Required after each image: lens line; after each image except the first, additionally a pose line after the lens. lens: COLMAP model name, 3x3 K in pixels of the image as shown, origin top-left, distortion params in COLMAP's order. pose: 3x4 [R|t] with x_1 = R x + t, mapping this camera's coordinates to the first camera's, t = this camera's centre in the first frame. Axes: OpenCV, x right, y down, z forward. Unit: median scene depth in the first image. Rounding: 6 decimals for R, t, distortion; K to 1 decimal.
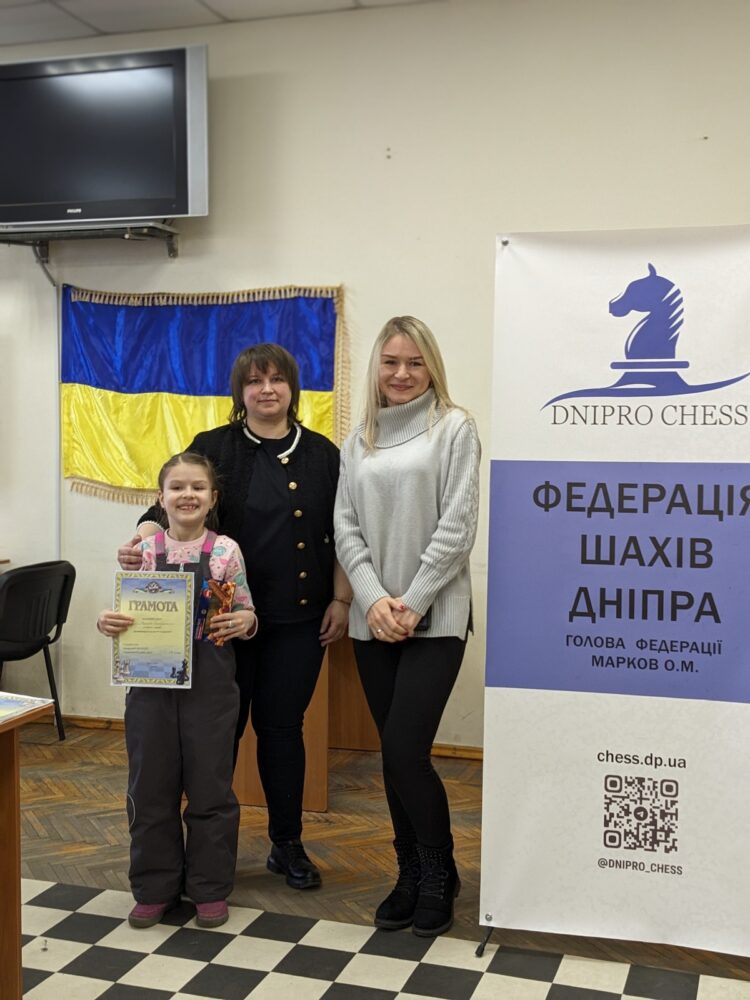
lens RADIAL K [[1279.0, 0, 356.0], [0, 1279.0, 480.9], [0, 0, 1]] dist [0.059096, 0.000000]
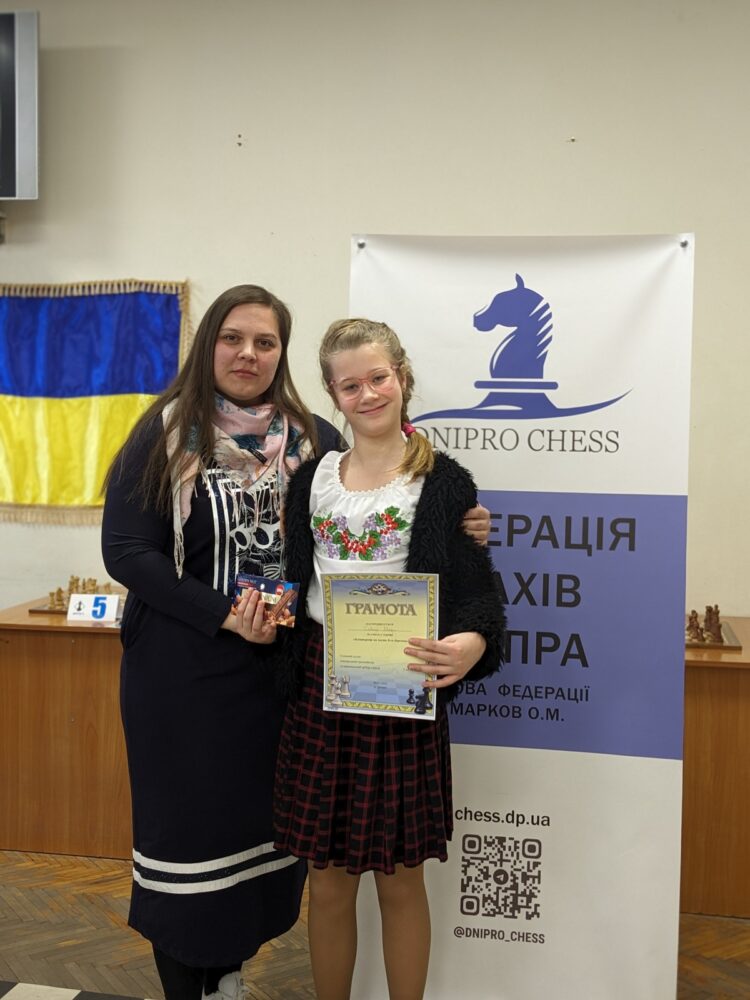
lens RADIAL K [[1279.0, 0, 374.3], [0, 1279.0, 467.6], [0, 0, 1]] dist [0.059096, 0.000000]
pose [[0.992283, 0.011675, 0.123442, 0.016322], [-0.011431, 0.999931, -0.002683, -0.027693], [-0.123465, 0.001251, 0.992348, 0.105983]]
